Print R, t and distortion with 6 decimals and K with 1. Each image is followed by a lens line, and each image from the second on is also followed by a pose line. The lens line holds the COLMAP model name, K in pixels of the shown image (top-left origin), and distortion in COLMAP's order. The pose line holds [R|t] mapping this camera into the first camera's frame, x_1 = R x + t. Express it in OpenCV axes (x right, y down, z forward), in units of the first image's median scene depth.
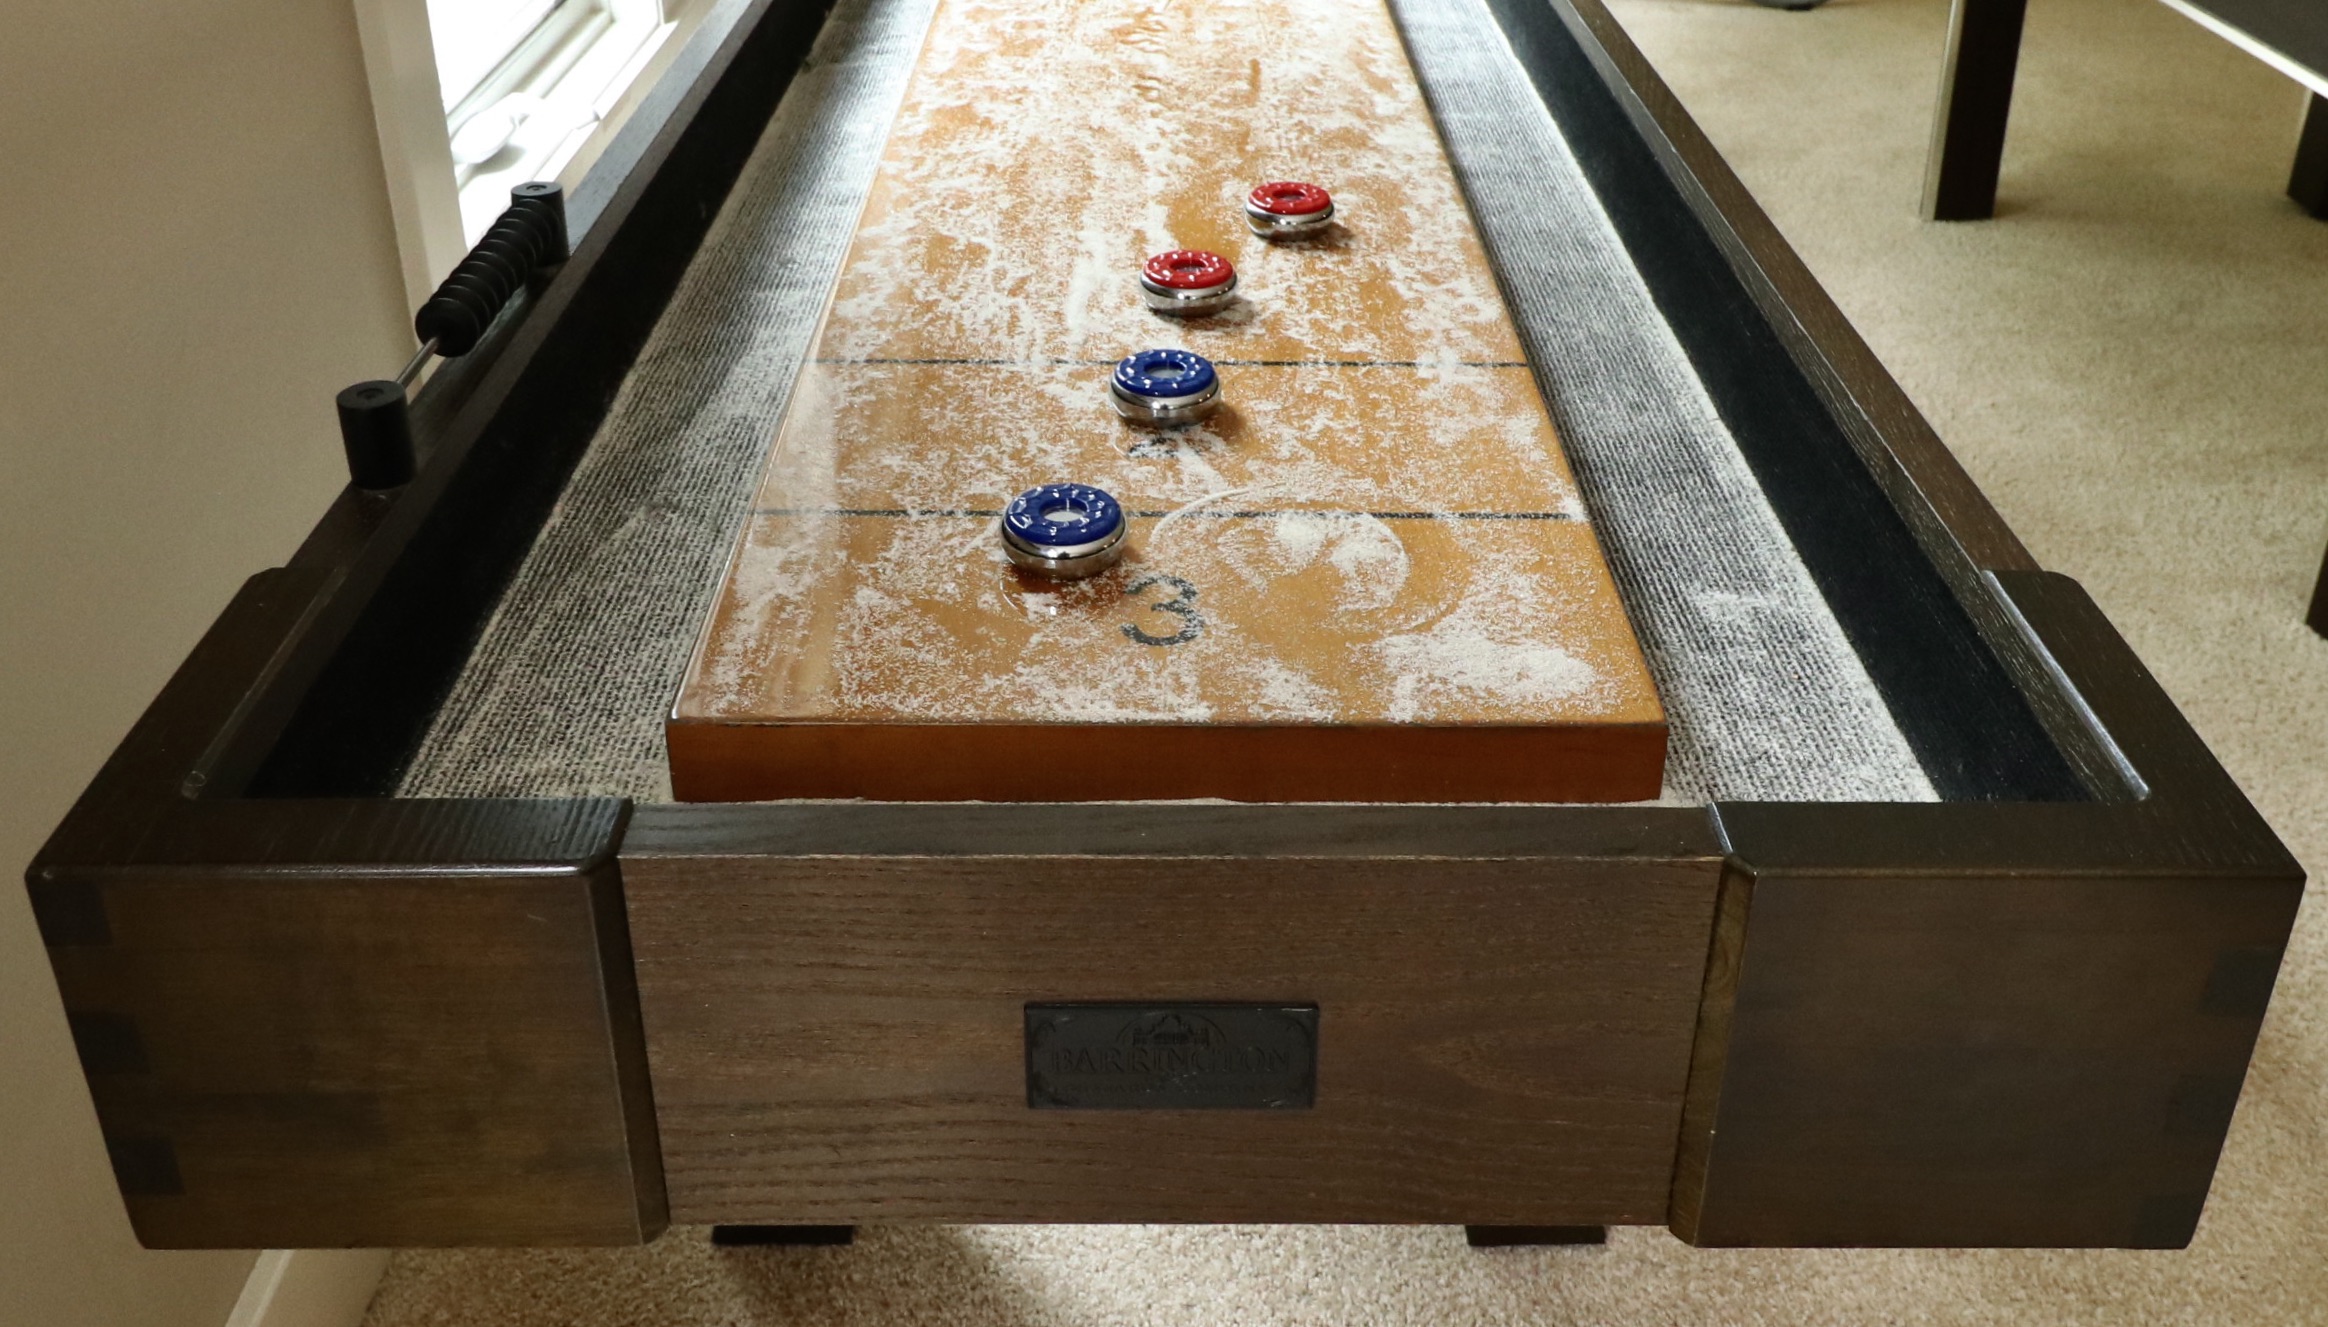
lens RADIAL K [[1971.6, 0, 1164.3], [0, 1971.6, 663.1], [0, 0, 1]] dist [0.002377, 0.000045]
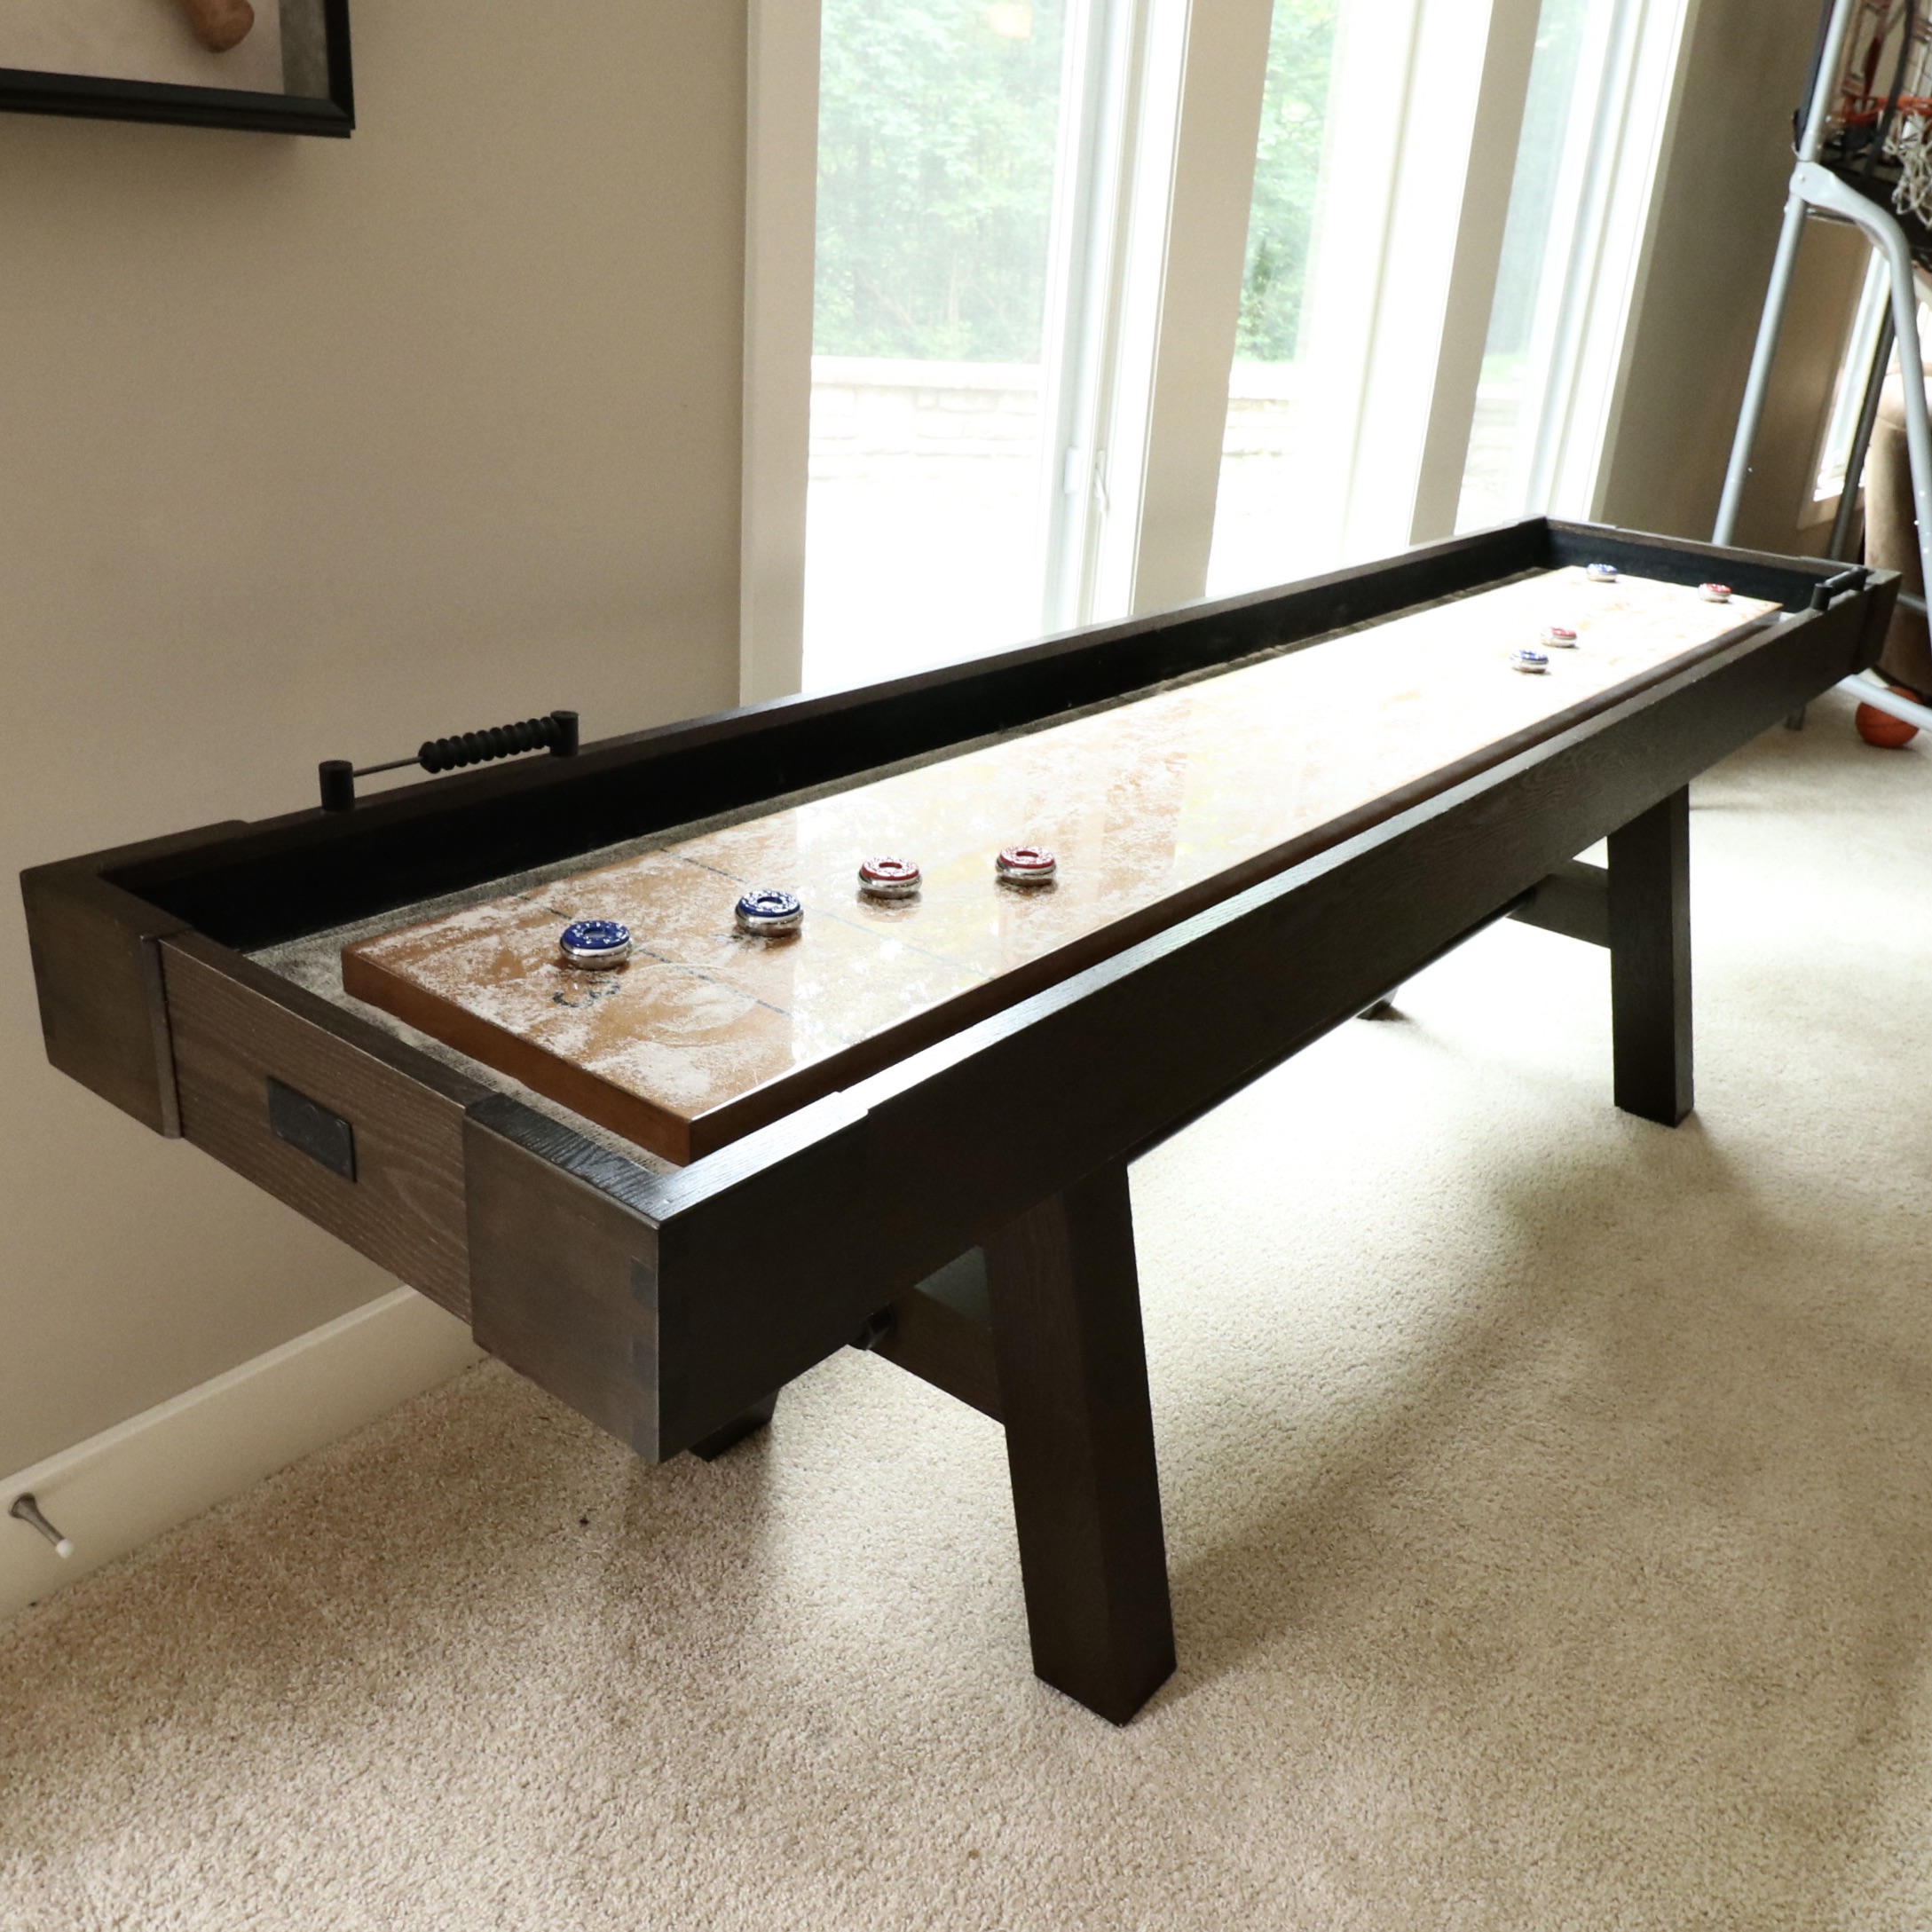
lens RADIAL K [[1797.8, 0, 967.3], [0, 1797.8, 966.3], [0, 0, 1]] dist [-0.006343, 0.000000]
pose [[0.779579, 0.299903, -0.549831, 1.075021], [-0.392907, 0.917844, -0.056448, -0.086088], [0.487730, 0.260038, 0.833366, -0.191575]]
